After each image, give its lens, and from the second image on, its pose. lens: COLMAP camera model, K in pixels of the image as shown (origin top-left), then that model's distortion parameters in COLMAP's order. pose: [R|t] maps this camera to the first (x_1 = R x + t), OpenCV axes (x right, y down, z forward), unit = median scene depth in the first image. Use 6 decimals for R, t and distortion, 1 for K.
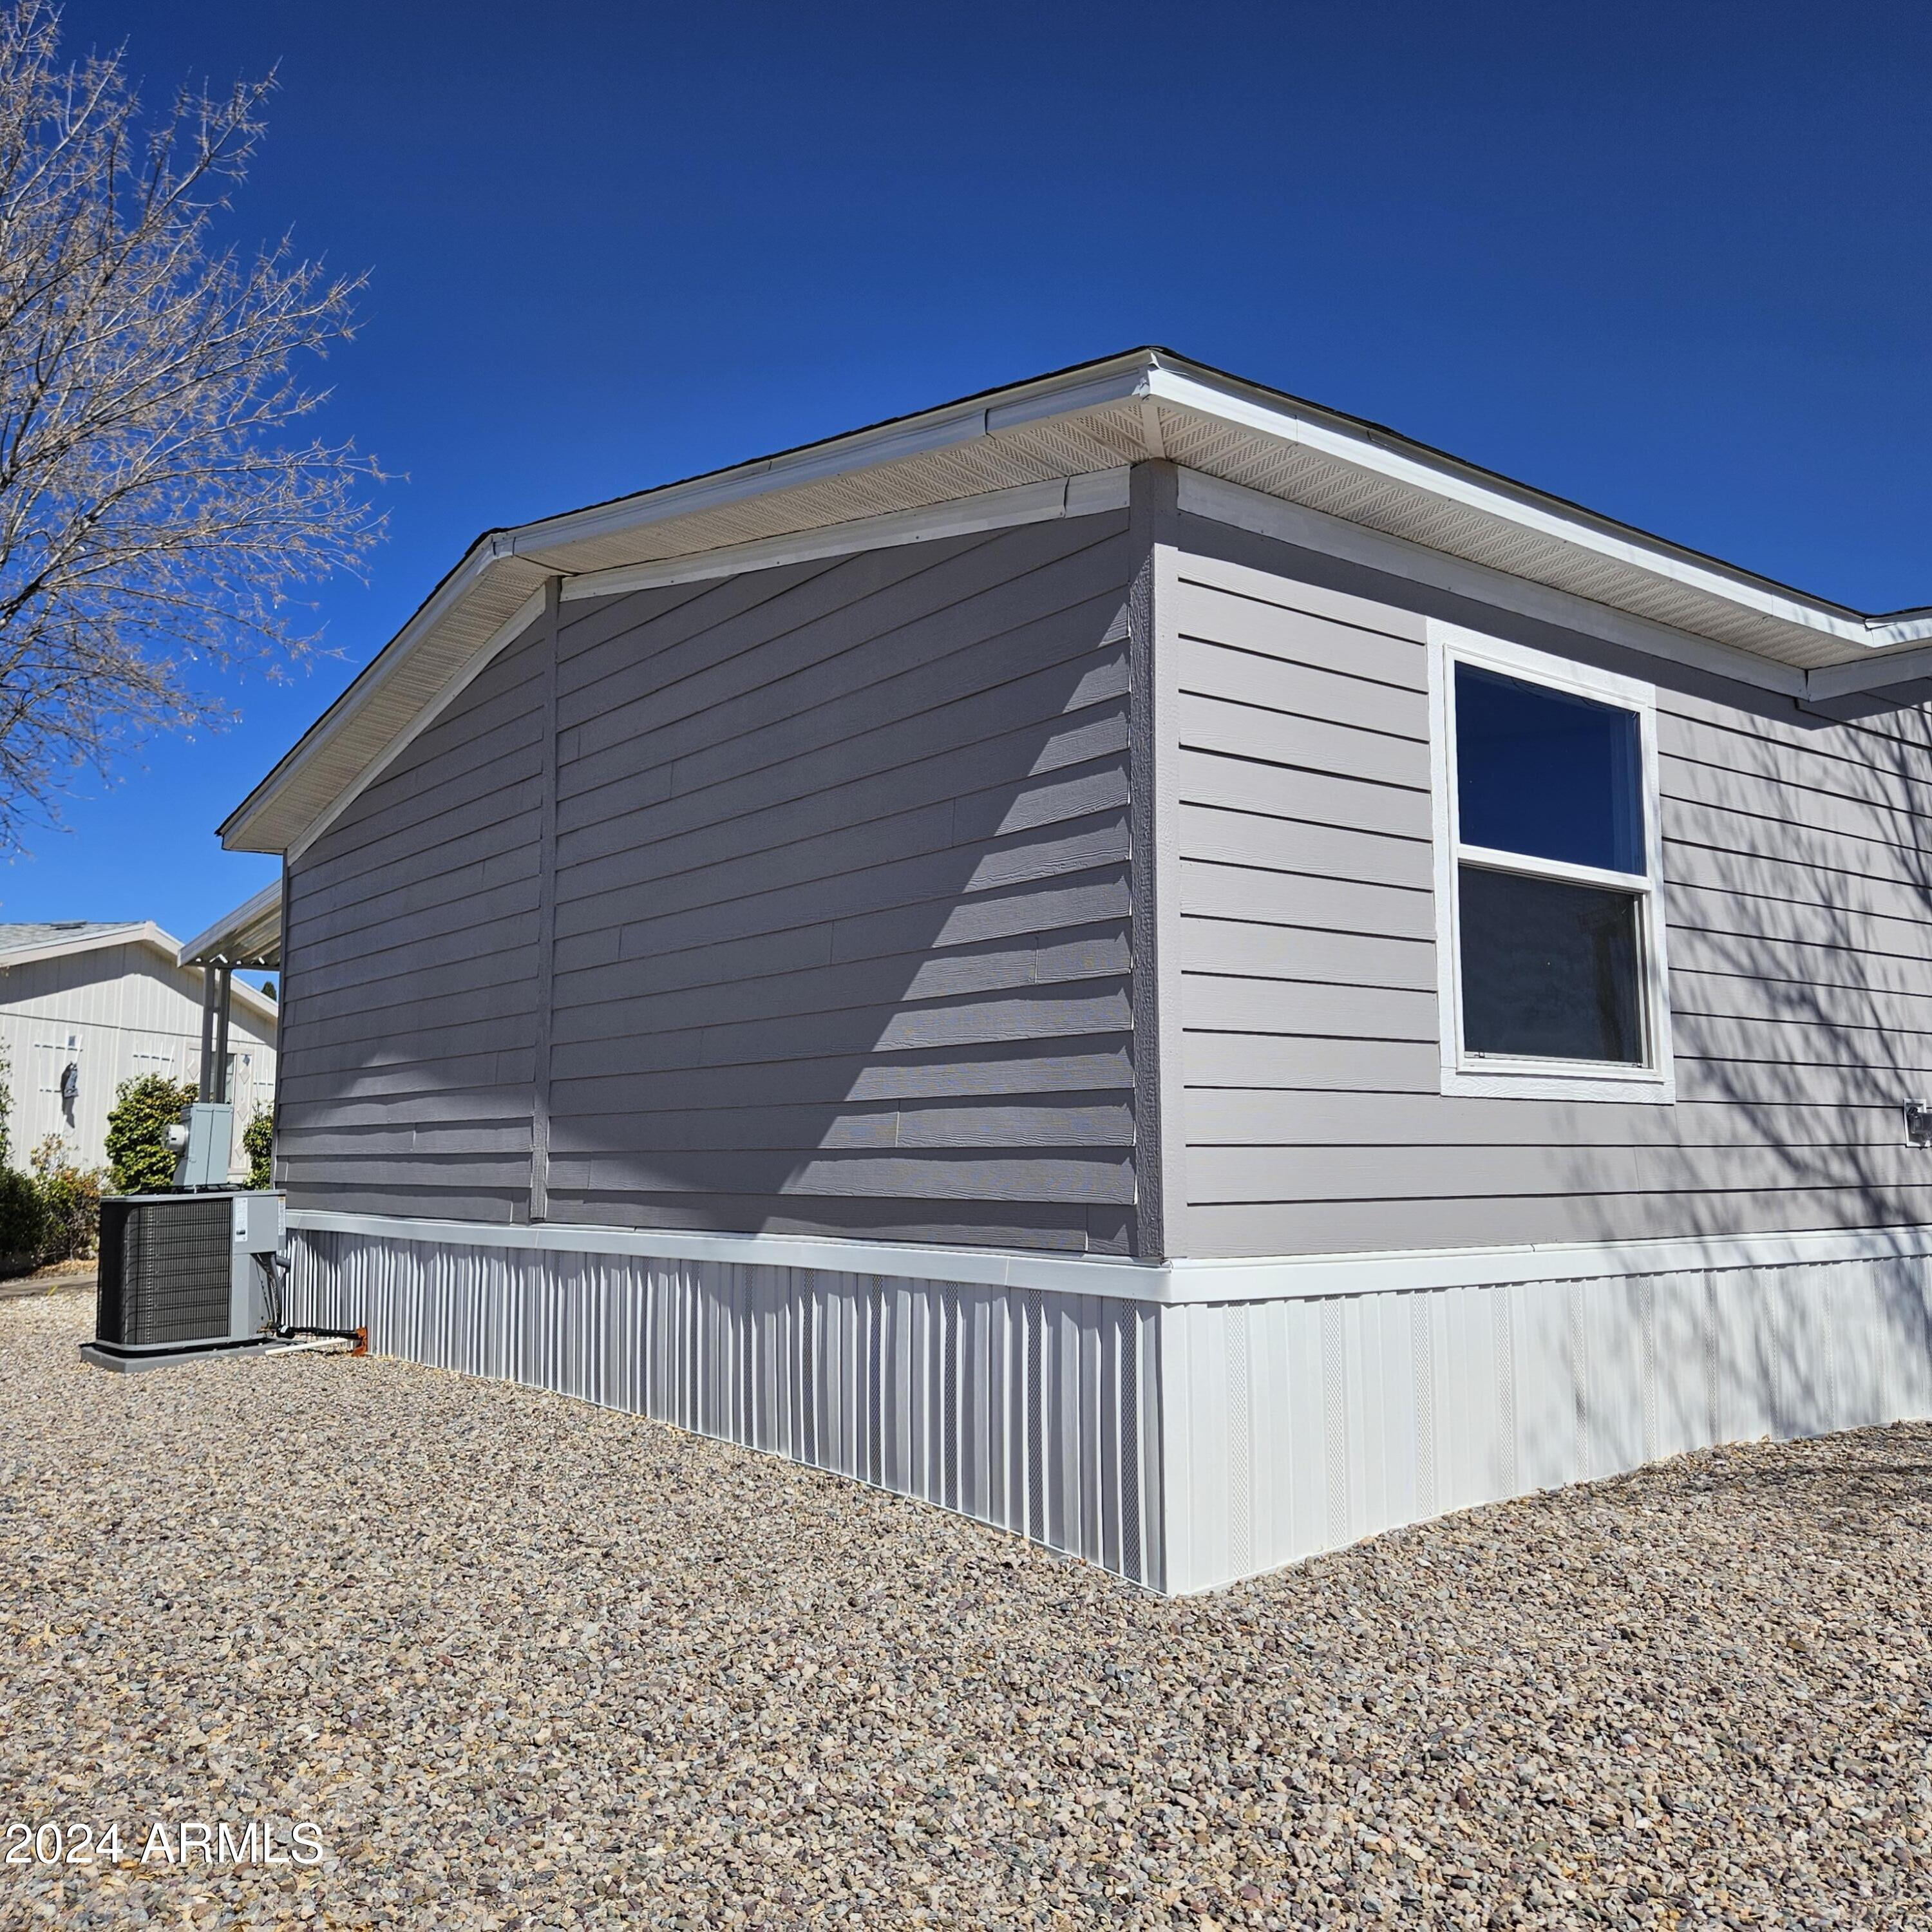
lens RADIAL K [[1789.0, 0, 966.4], [0, 1789.0, 964.0], [0, 0, 1]] dist [0.012285, 0.000000]
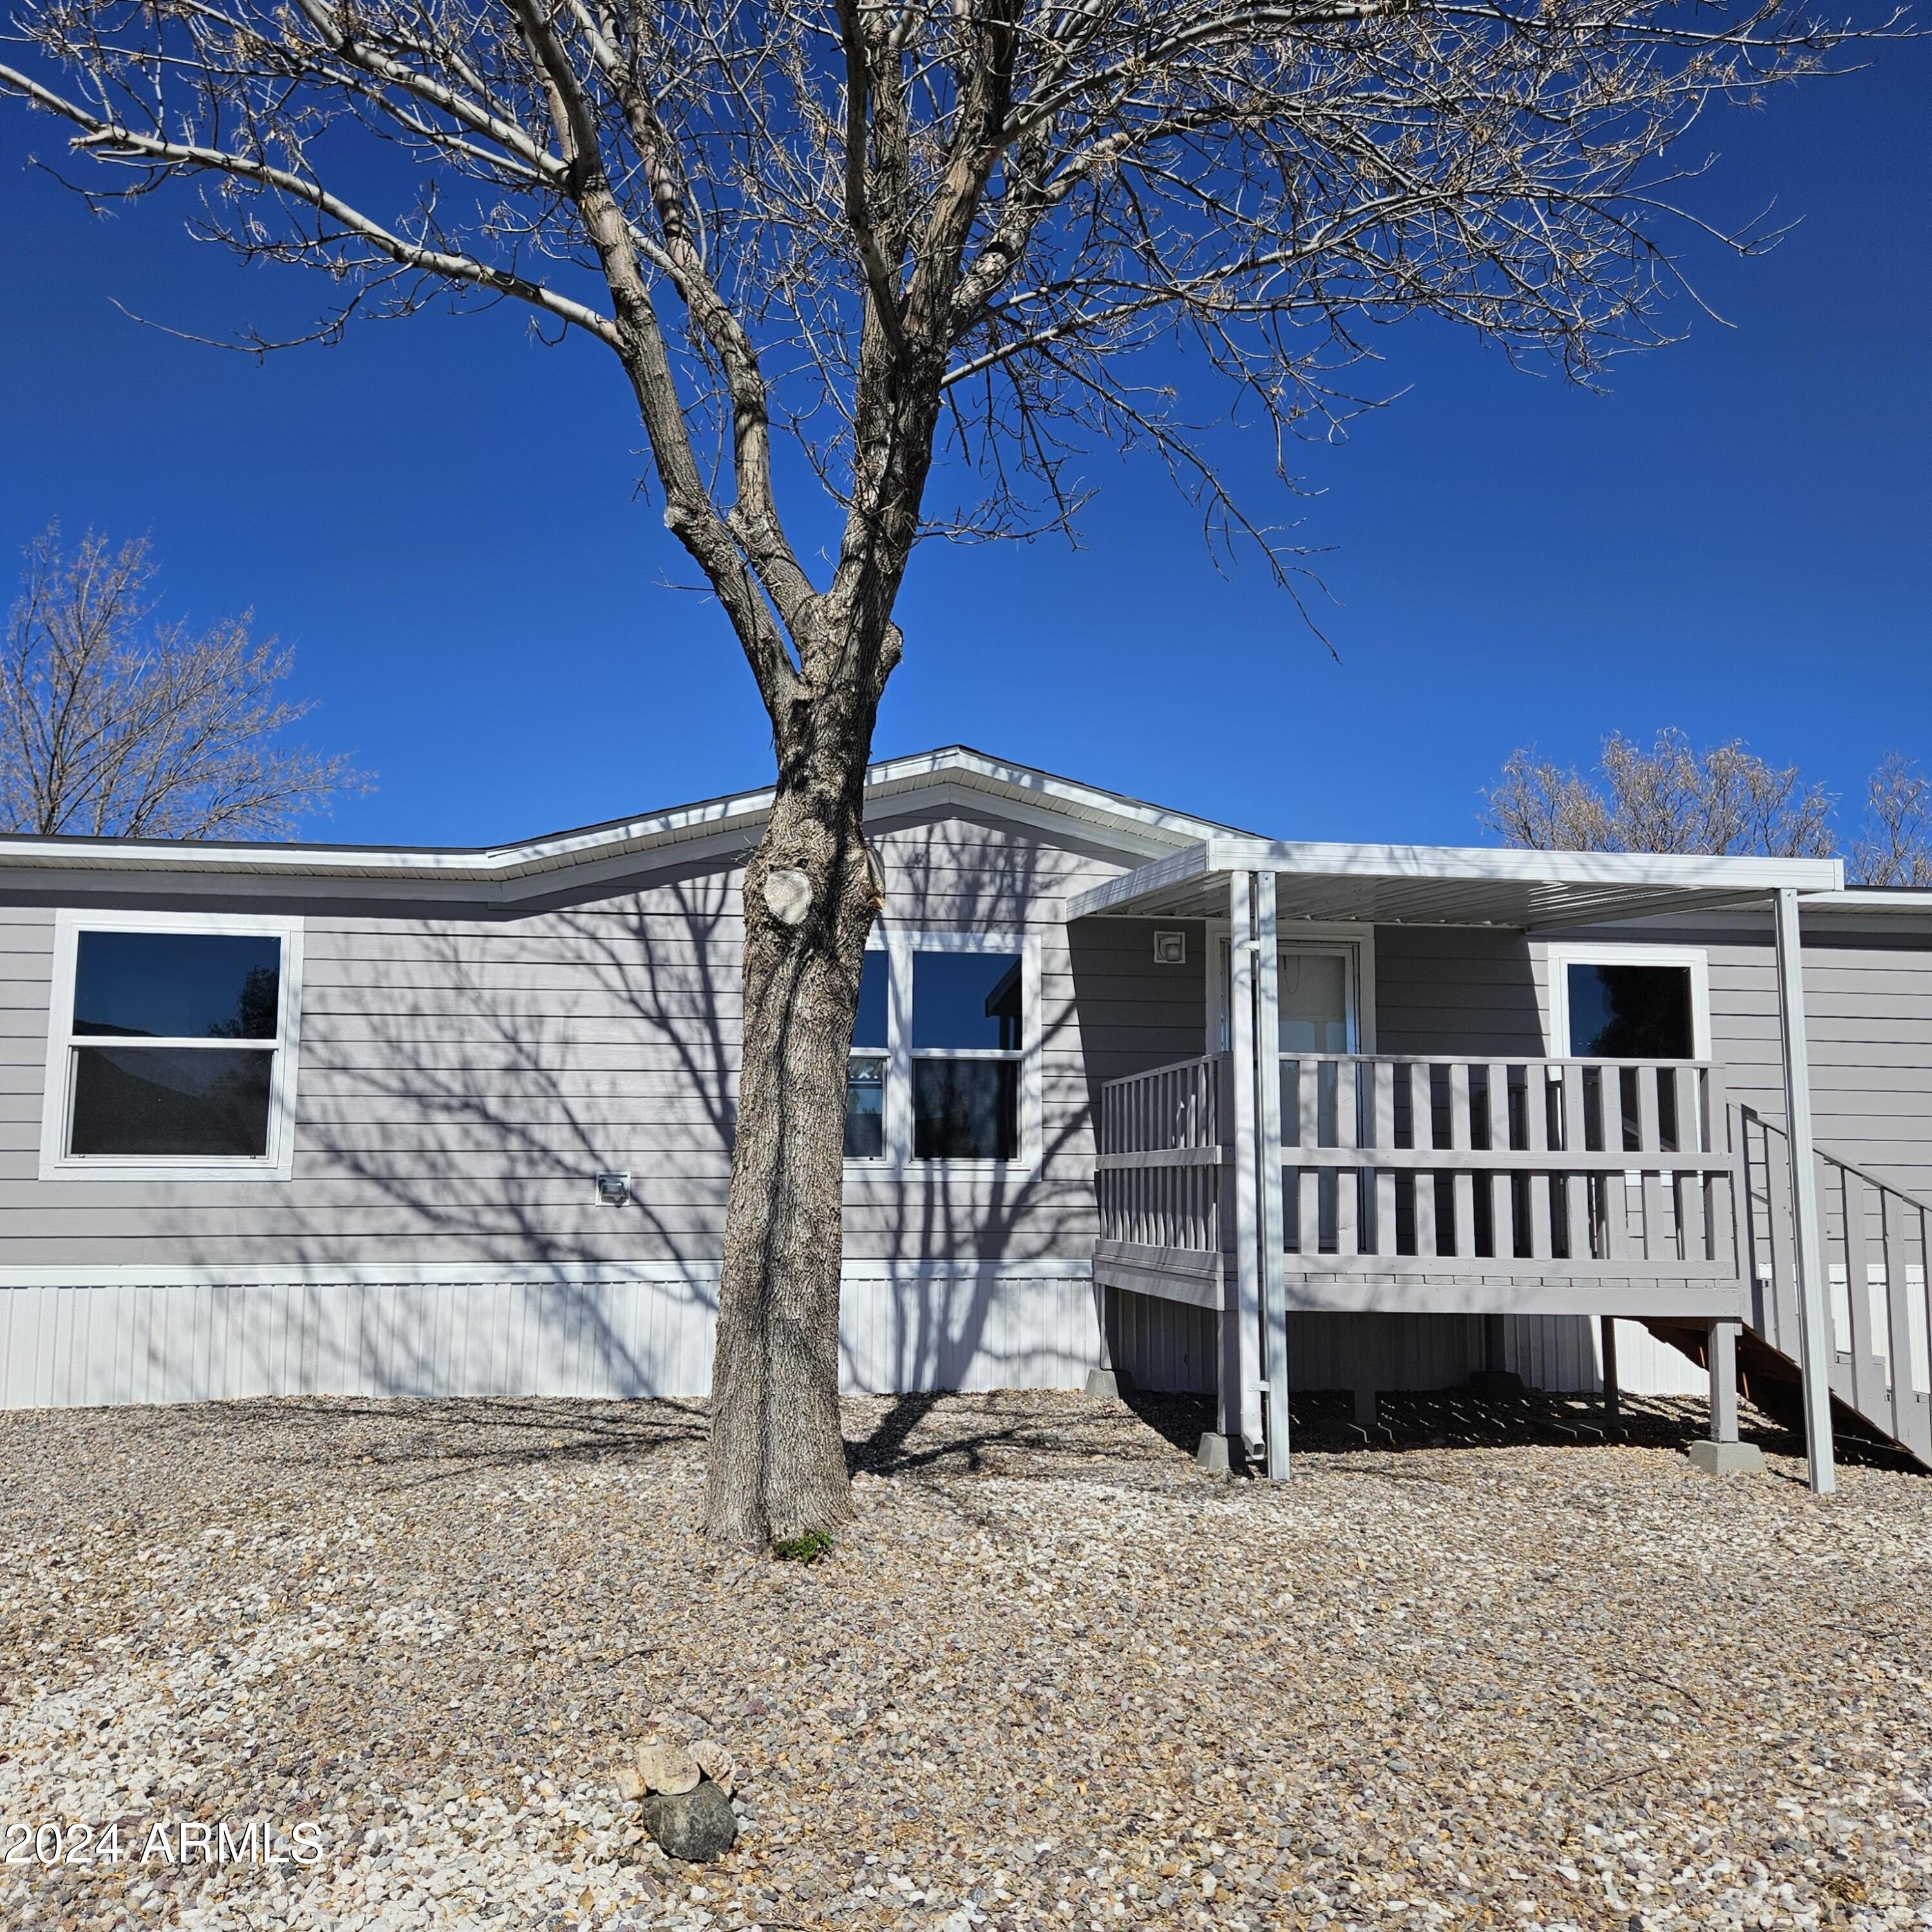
lens RADIAL K [[1789.0, 0, 968.6], [0, 1789.0, 969.4], [0, 0, 1]] dist [0.012285, 0.000000]
pose [[0.889779, -0.047813, -0.453881, 1.640059], [0.047048, 0.998808, -0.012986, -0.060256], [0.453961, -0.009799, 0.890968, -0.153522]]
